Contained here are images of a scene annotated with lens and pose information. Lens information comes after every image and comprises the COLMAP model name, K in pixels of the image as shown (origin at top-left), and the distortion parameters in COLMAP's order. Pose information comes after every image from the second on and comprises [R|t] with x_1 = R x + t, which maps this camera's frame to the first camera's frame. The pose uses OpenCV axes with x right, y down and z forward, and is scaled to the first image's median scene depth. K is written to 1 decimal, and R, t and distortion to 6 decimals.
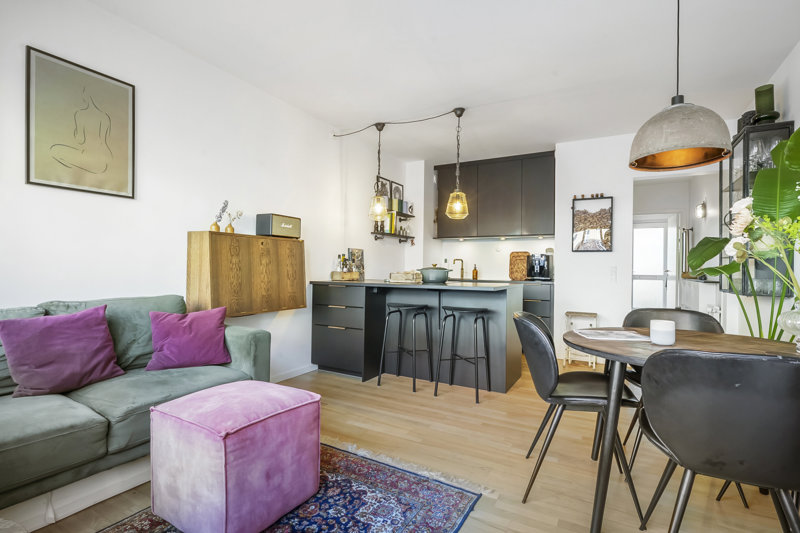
lens RADIAL K [[389.1, 0, 399.7], [0, 389.1, 267.6], [0, 0, 1]] dist [-0.010856, 0.003324]
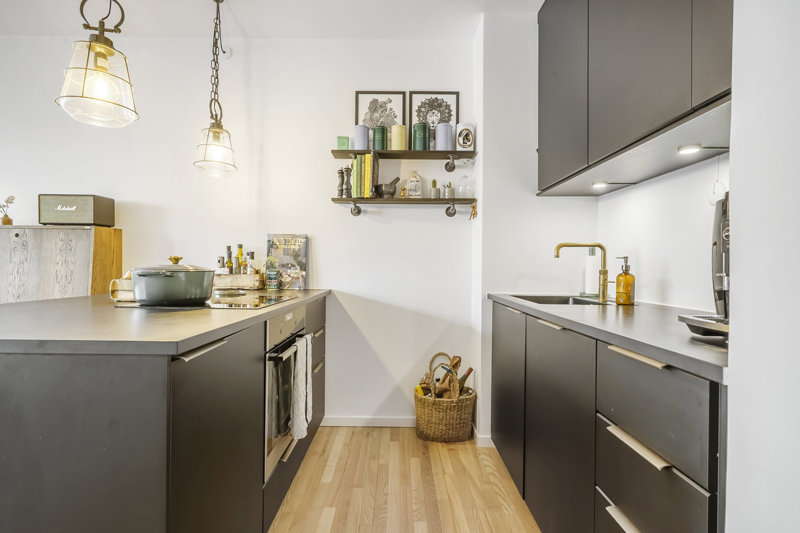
lens RADIAL K [[401.2, 0, 399.5], [0, 401.2, 266.2], [0, 0, 1]] dist [-0.001664, 0.000732]
pose [[0.496698, -0.003838, -0.867915, 0.658838], [-0.002173, 0.999982, -0.005665, 0.001912], [0.867921, 0.004700, 0.496681, 1.179291]]
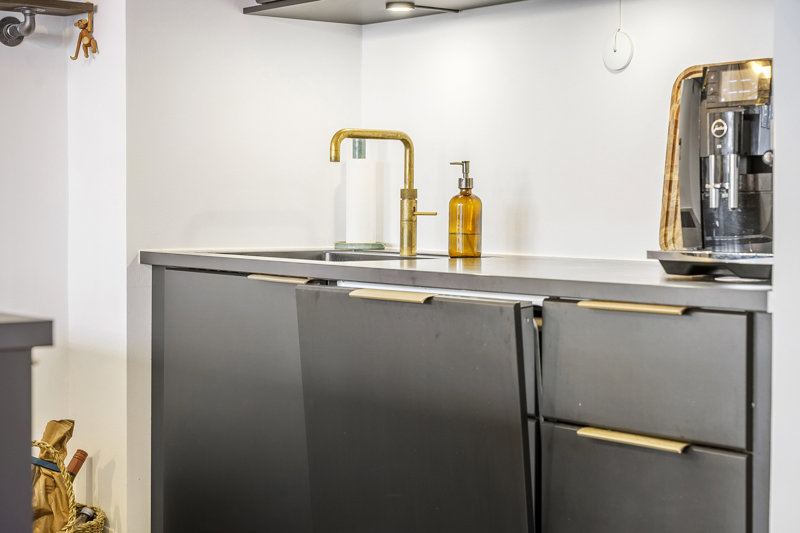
lens RADIAL K [[1416.2, 0, 396.7], [0, 1416.2, 262.2], [0, 0, 1]] dist [-0.032913, 0.000000]
pose [[0.946212, 0.006408, -0.323483, 0.604653], [0.006970, 0.999168, 0.040183, 0.014996], [0.323472, -0.040276, 0.945380, 0.782373]]
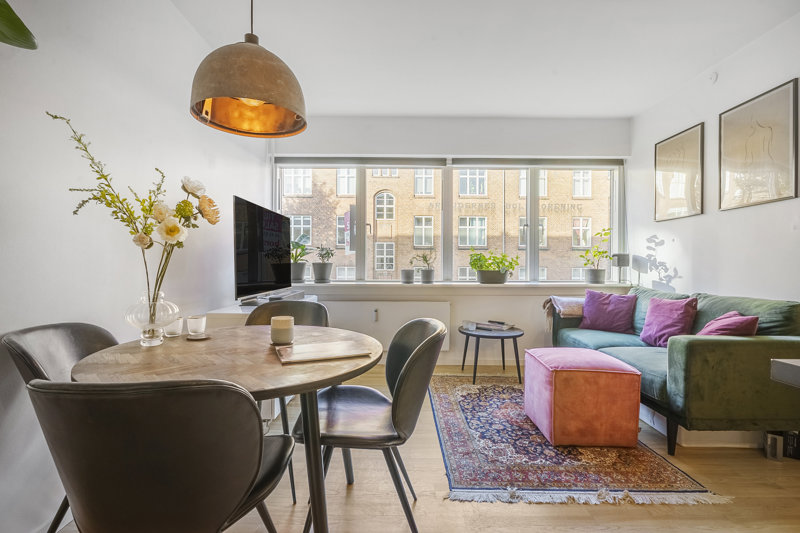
lens RADIAL K [[361.2, 0, 396.9], [0, 361.2, 268.3], [0, 0, 1]] dist [-0.012755, 0.001753]
pose [[-0.871585, -0.010332, -0.490136, 0.439426], [-0.011813, 0.999930, -0.000072, 0.005354], [0.490103, 0.005727, -0.871646, 0.961419]]
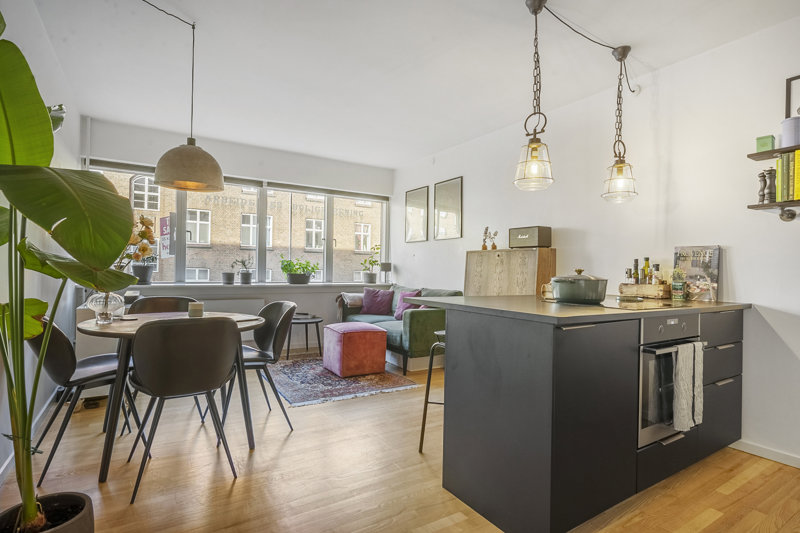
lens RADIAL K [[401.2, 0, 399.6], [0, 401.2, 271.3], [0, 0, 1]] dist [-0.001664, 0.000732]
pose [[-0.471752, -0.015756, -0.881590, 0.851600], [-0.019789, 0.999778, -0.007279, 0.002726], [0.881509, 0.014012, -0.471959, 1.237086]]
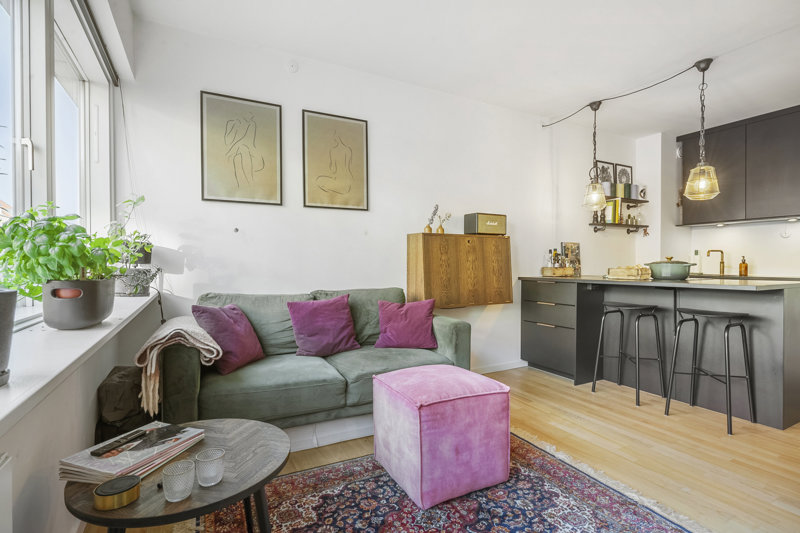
lens RADIAL K [[389.1, 0, 396.0], [0, 389.1, 267.8], [0, 0, 1]] dist [-0.010856, 0.003324]
pose [[0.840159, -0.008243, -0.542277, 0.055775], [0.013591, 0.999890, 0.005857, 0.001222], [0.542169, -0.012291, 0.840180, -0.011895]]
